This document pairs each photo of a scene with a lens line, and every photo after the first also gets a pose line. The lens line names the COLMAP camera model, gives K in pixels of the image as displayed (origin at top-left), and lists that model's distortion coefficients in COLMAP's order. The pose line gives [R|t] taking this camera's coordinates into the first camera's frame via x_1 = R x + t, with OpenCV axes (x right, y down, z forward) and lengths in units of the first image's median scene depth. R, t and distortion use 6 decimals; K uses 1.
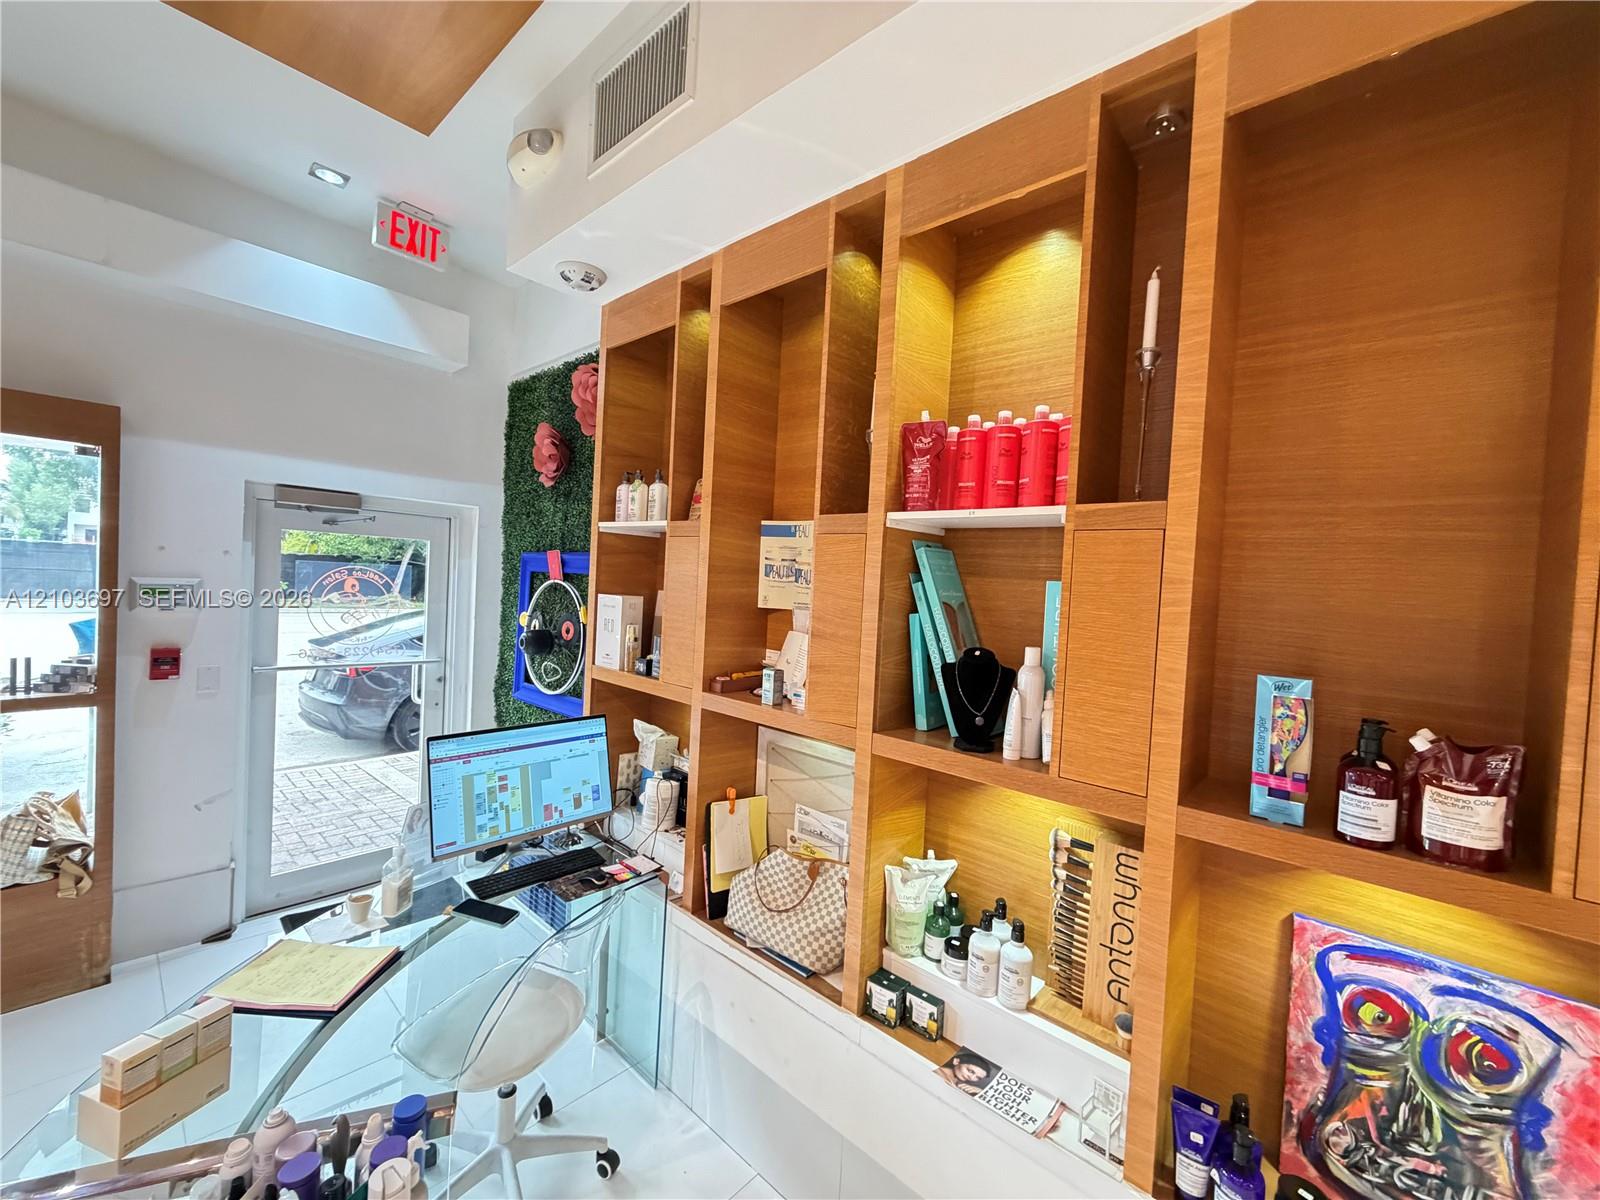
lens RADIAL K [[639.6, 0, 798.8], [0, 639.6, 599.1], [0, 0, 1]] dist [0.000938, 0.000051]
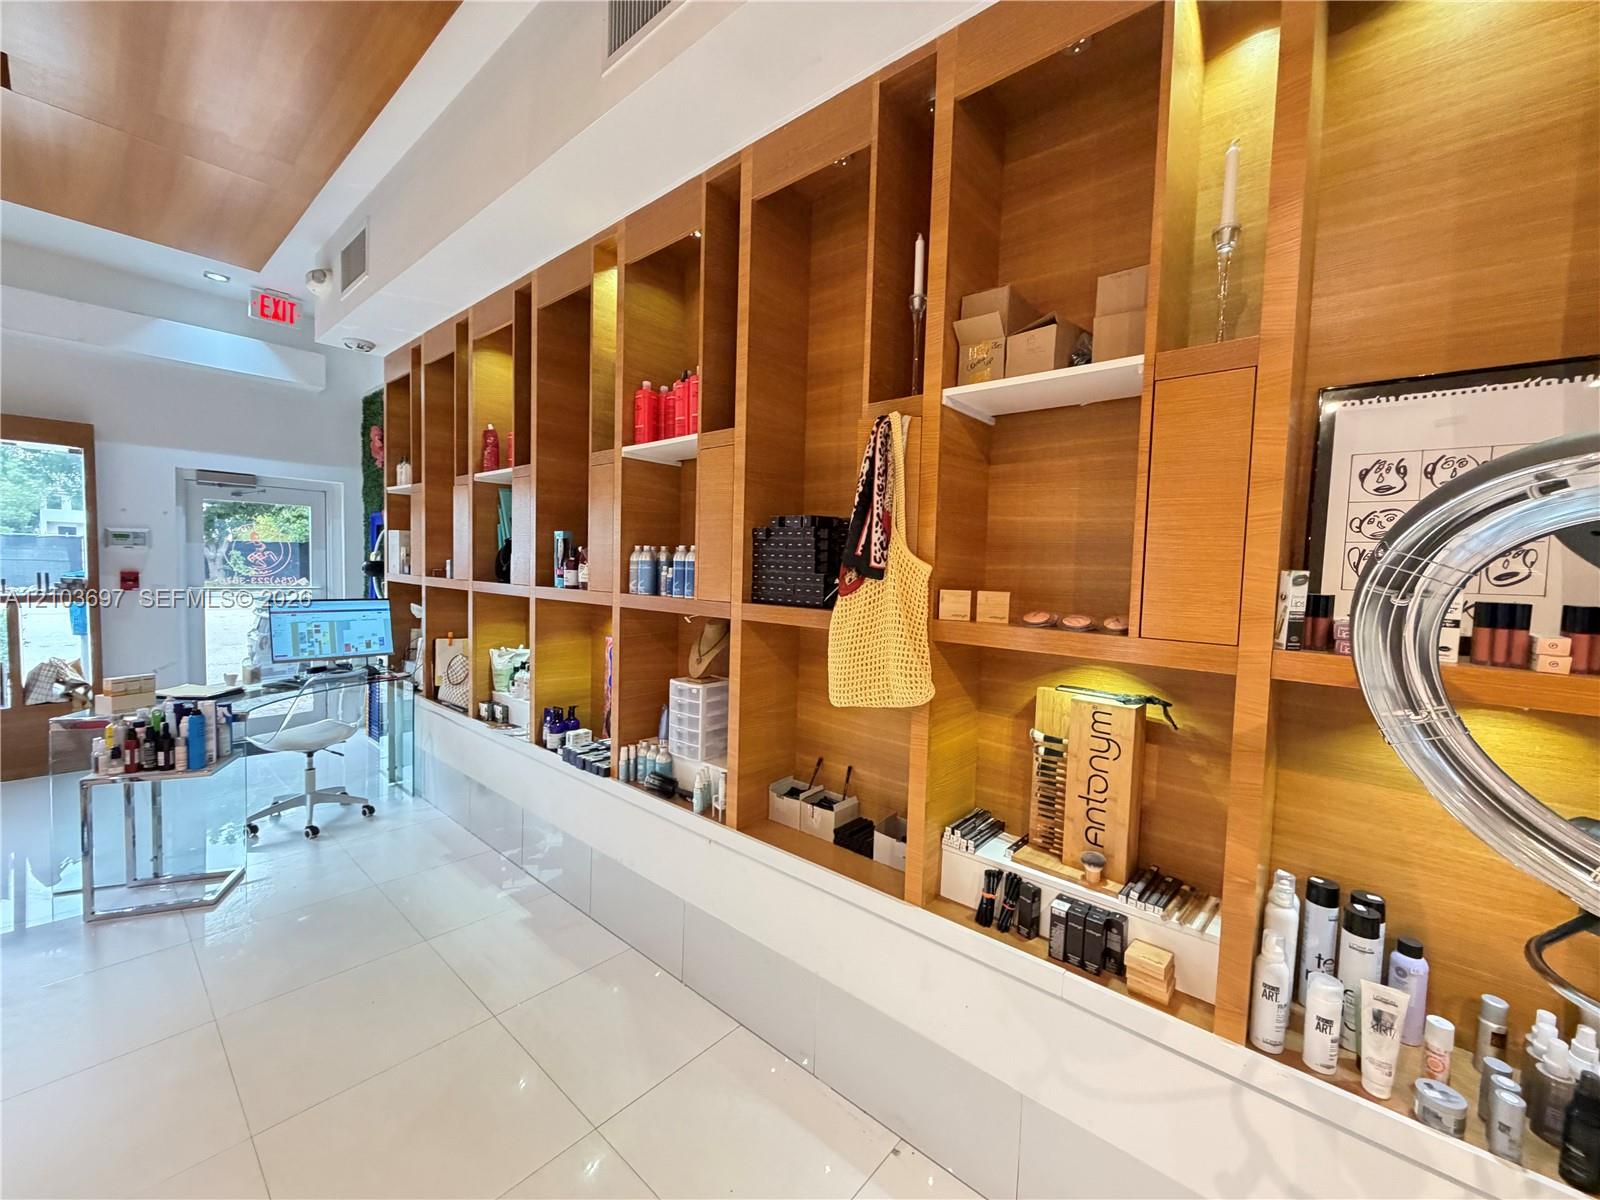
lens RADIAL K [[639.6, 0, 798.8], [0, 639.6, 599.1], [0, 0, 1]] dist [0.000938, 0.000051]
pose [[0.999576, -0.024315, 0.016036, 0.851676], [0.023870, 0.999341, 0.027334, 0.177100], [-0.016690, -0.026940, 0.999498, -0.818542]]
